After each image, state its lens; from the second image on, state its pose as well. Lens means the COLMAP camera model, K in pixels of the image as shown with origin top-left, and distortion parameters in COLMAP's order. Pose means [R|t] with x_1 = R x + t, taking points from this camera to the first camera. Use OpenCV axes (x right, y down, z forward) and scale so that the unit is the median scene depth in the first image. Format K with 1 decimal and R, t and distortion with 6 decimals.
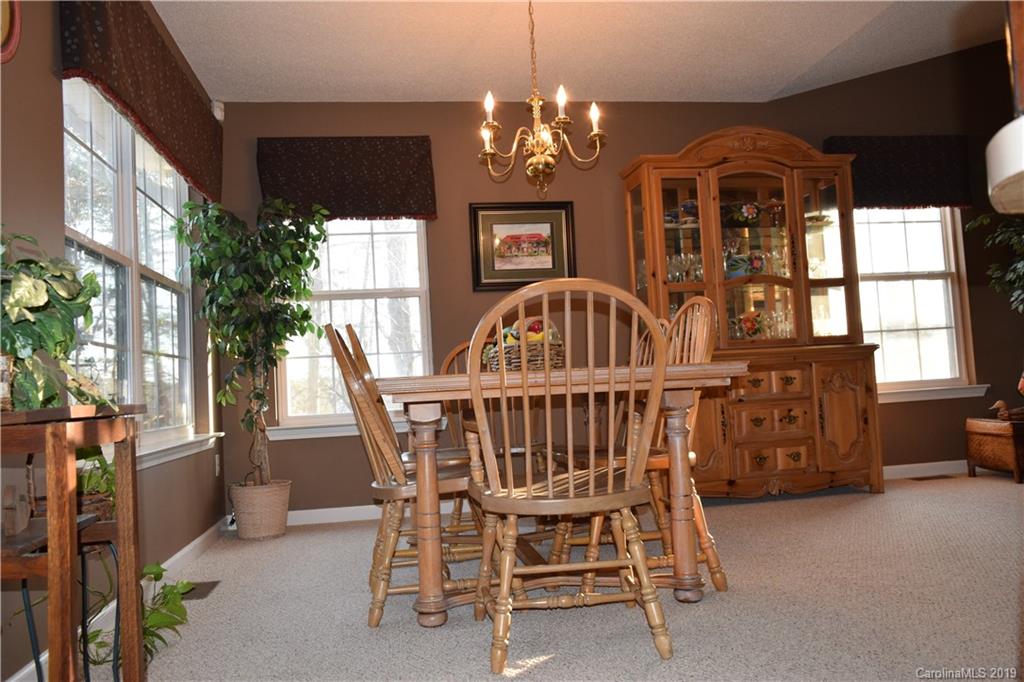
lens RADIAL K [[788.6, 0, 512.0], [0, 788.6, 341.0], [0, 0, 1]] dist [-0.017700, 0.007219]
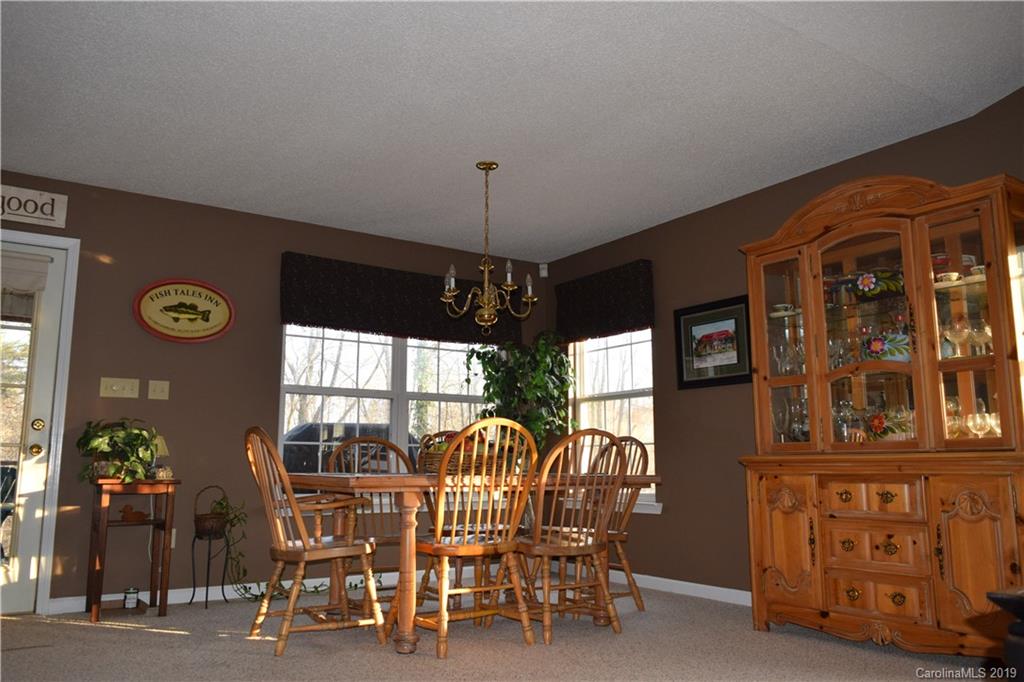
lens RADIAL K [[788.6, 0, 512.0], [0, 788.6, 341.0], [0, 0, 1]] dist [-0.017700, 0.007219]
pose [[0.439871, -0.087002, -0.893837, 0.871404], [0.030877, 0.996173, -0.081768, -0.049872], [0.897530, 0.008368, 0.440874, 0.317793]]
